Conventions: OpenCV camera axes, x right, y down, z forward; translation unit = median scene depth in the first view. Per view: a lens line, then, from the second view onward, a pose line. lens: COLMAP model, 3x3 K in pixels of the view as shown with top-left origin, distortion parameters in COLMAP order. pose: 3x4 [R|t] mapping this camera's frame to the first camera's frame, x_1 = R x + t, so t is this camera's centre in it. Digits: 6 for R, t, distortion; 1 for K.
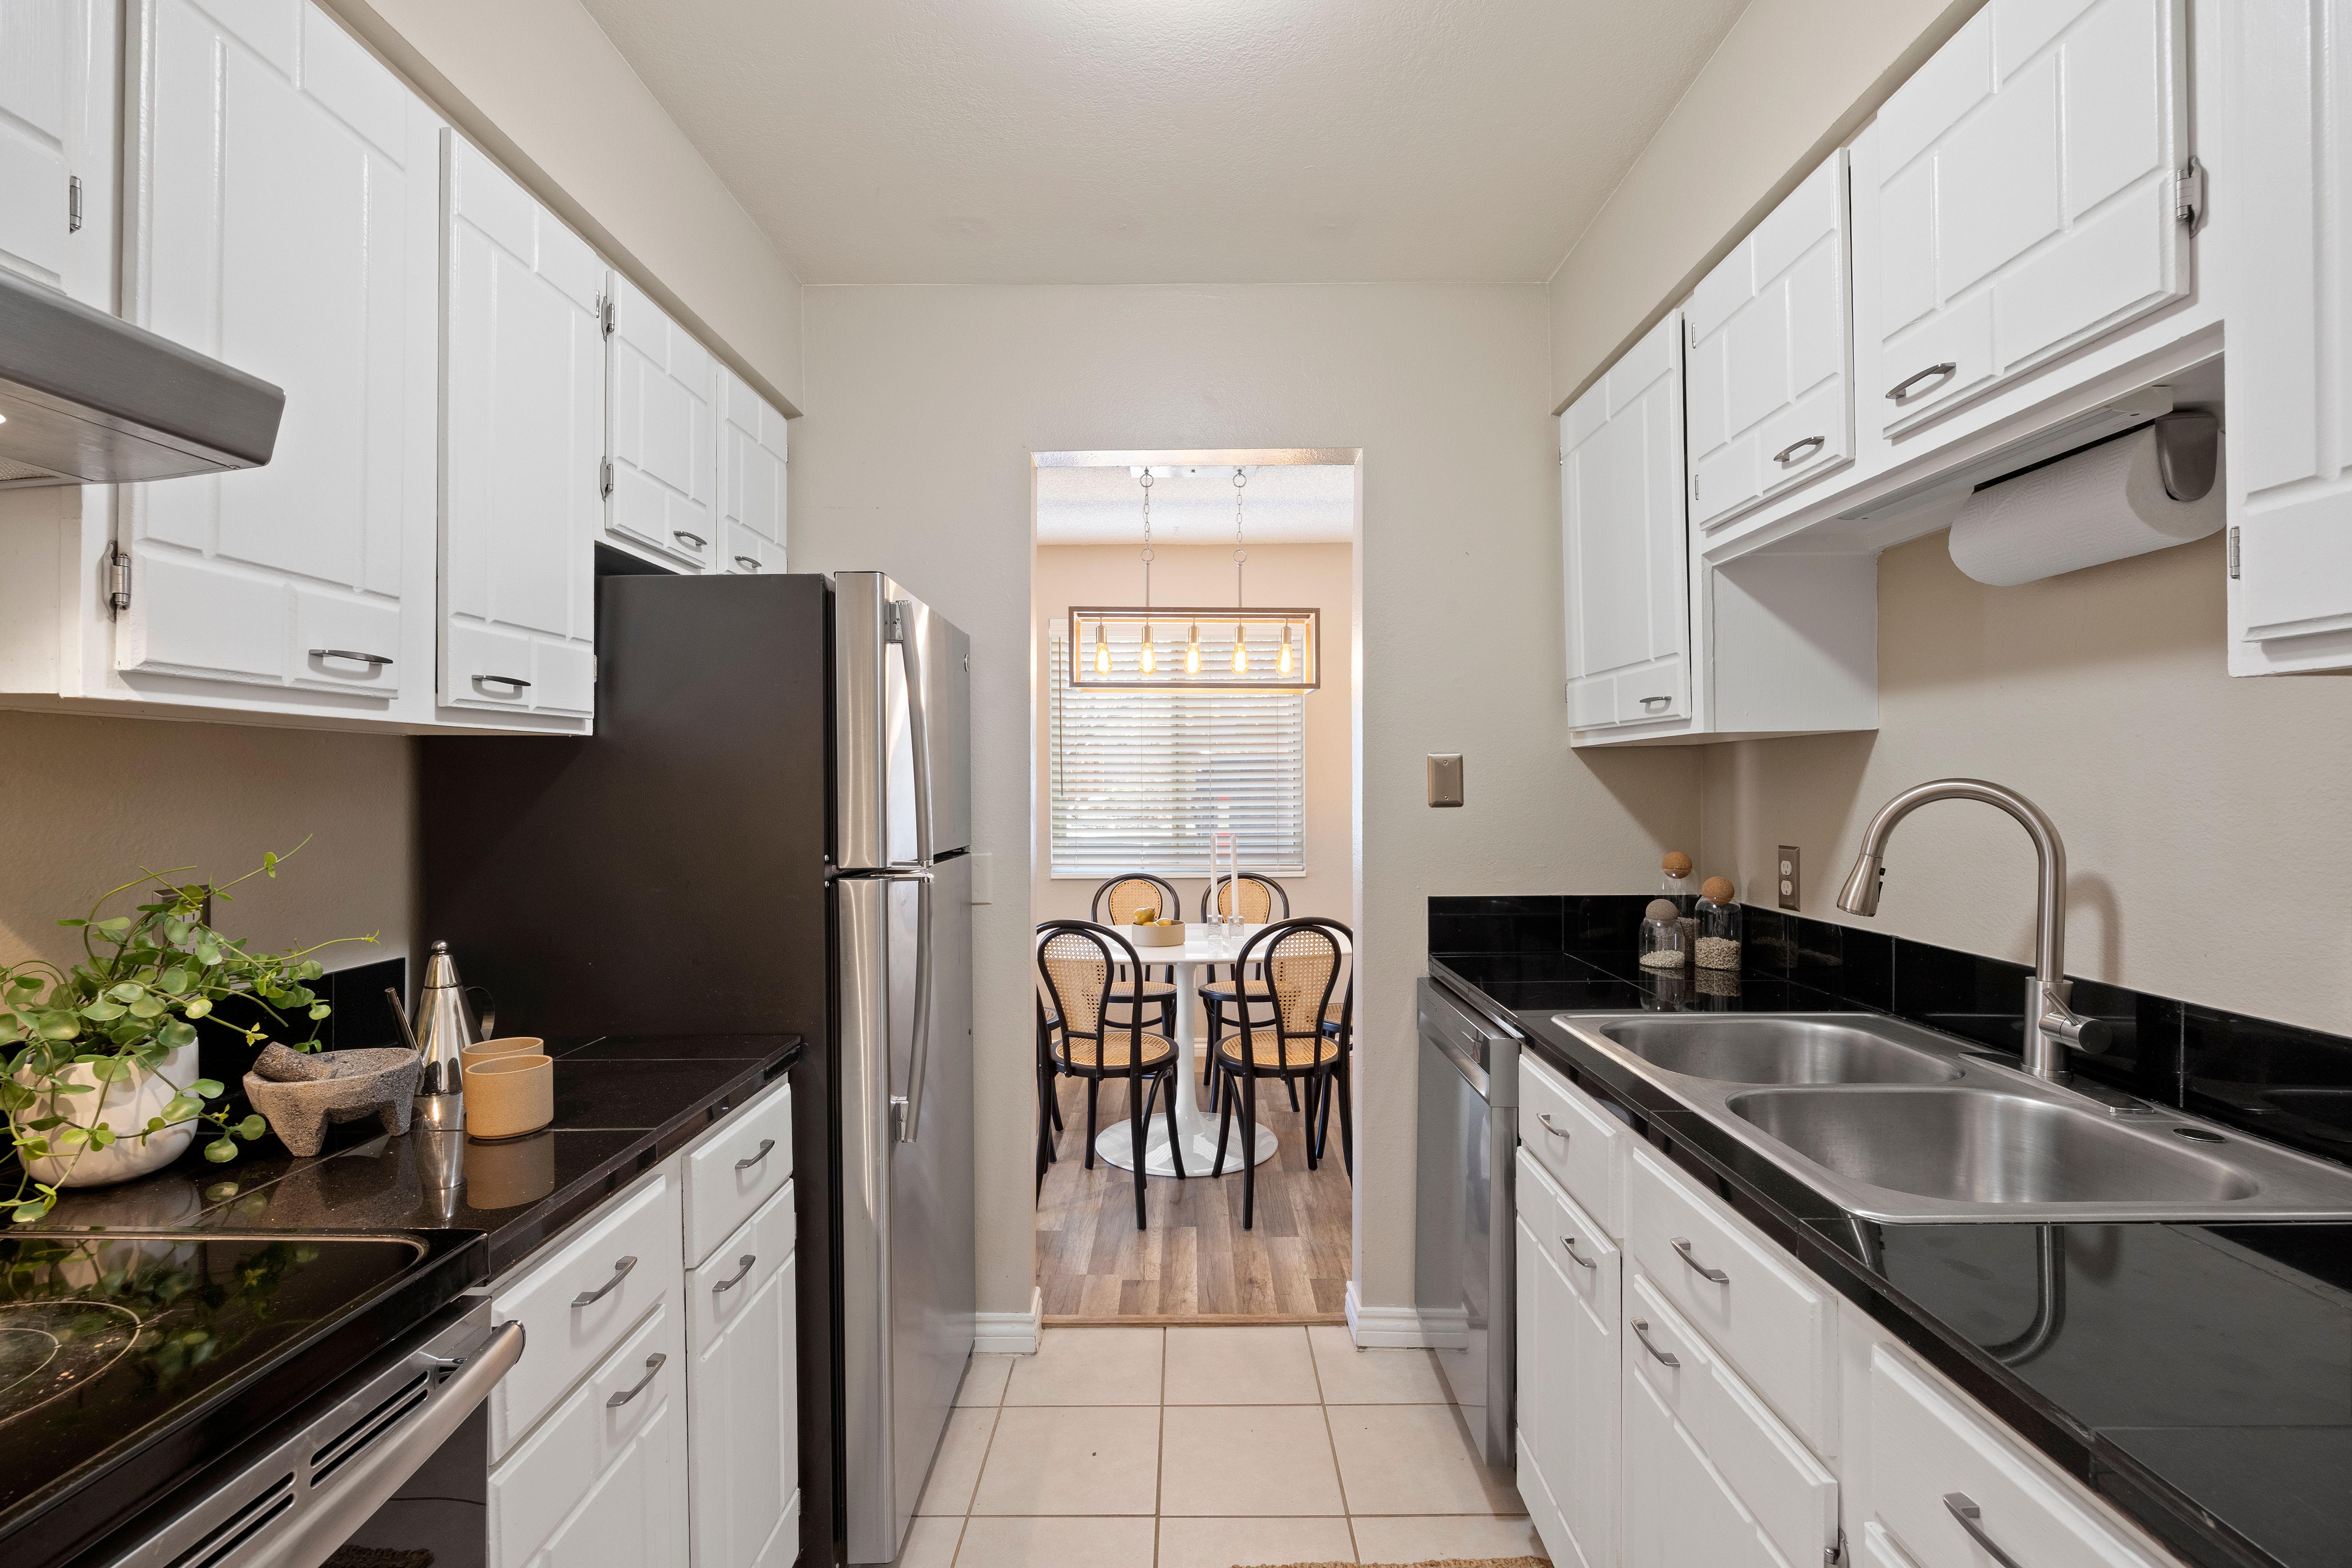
lens RADIAL K [[1144.9, 0, 1169.7], [0, 1144.9, 773.8], [0, 0, 1]] dist [-0.000199, 0.000005]
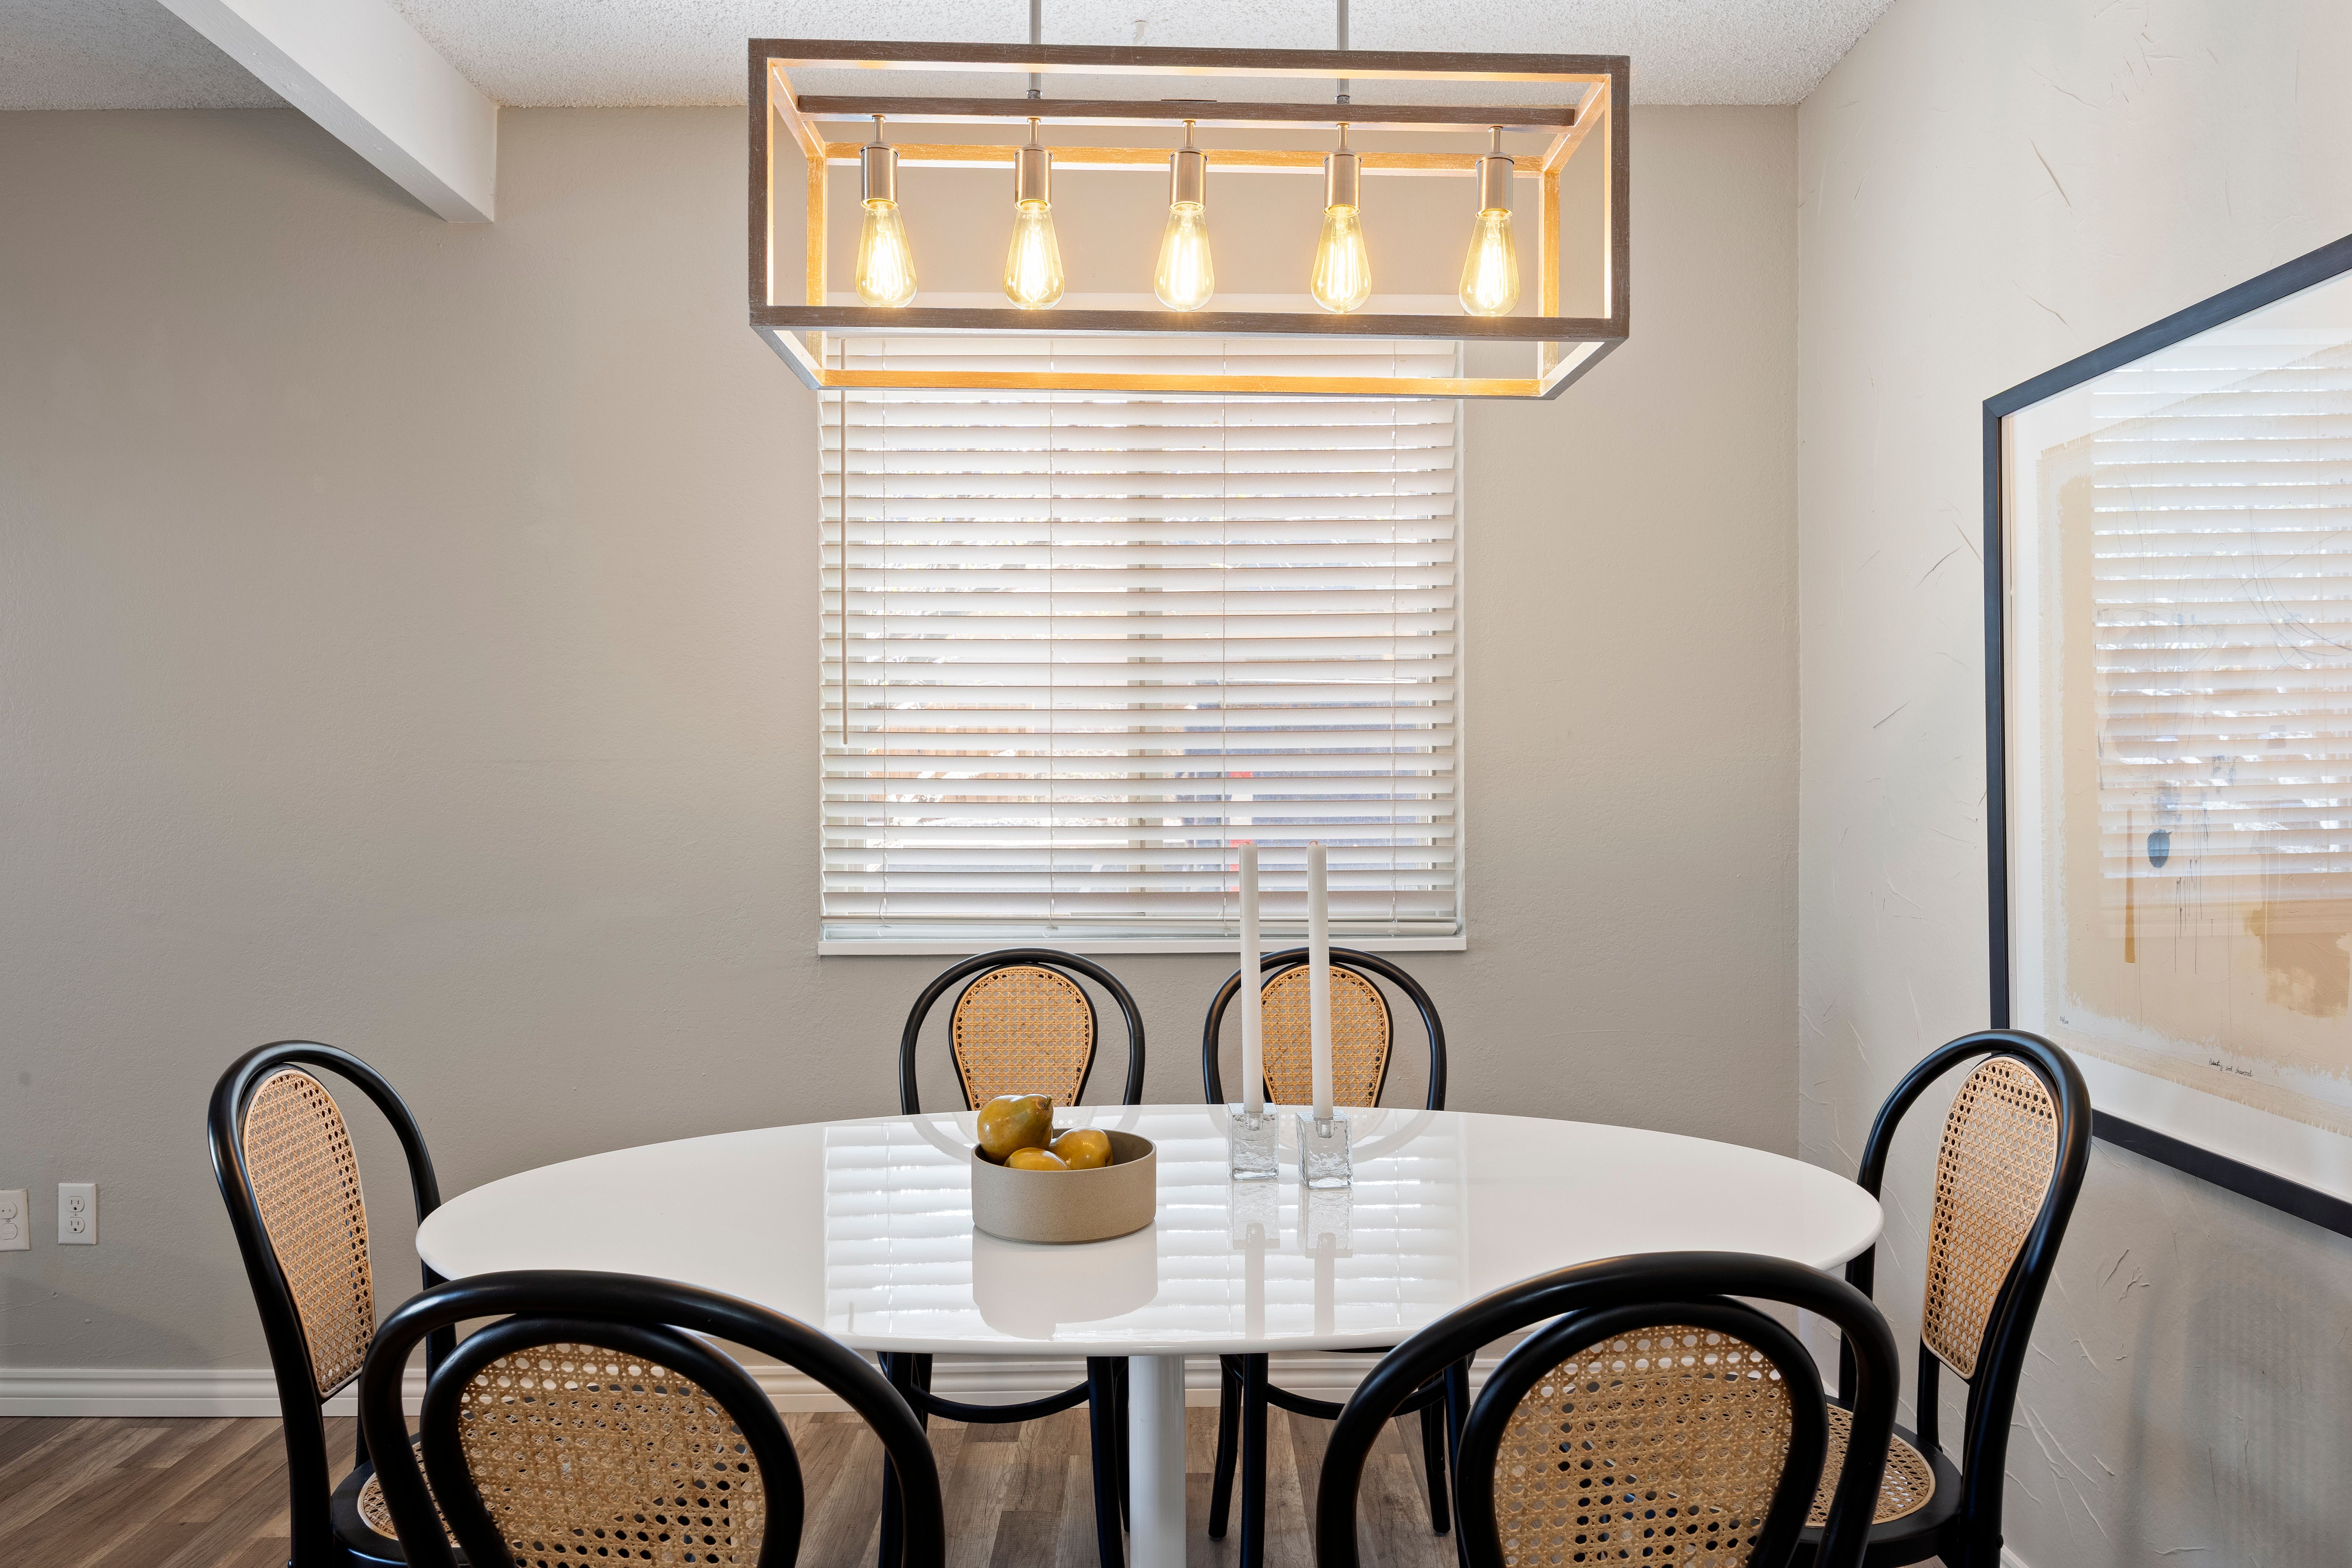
lens RADIAL K [[1625.6, 0, 1184.6], [0, 1625.6, 787.7], [0, 0, 1]] dist [0.003156, 0.000129]
pose [[0.999510, 0.003768, 0.031068, 0.004906], [-0.003708, 0.999991, -0.001993, 0.038180], [-0.031076, 0.001876, 0.999515, 0.480088]]
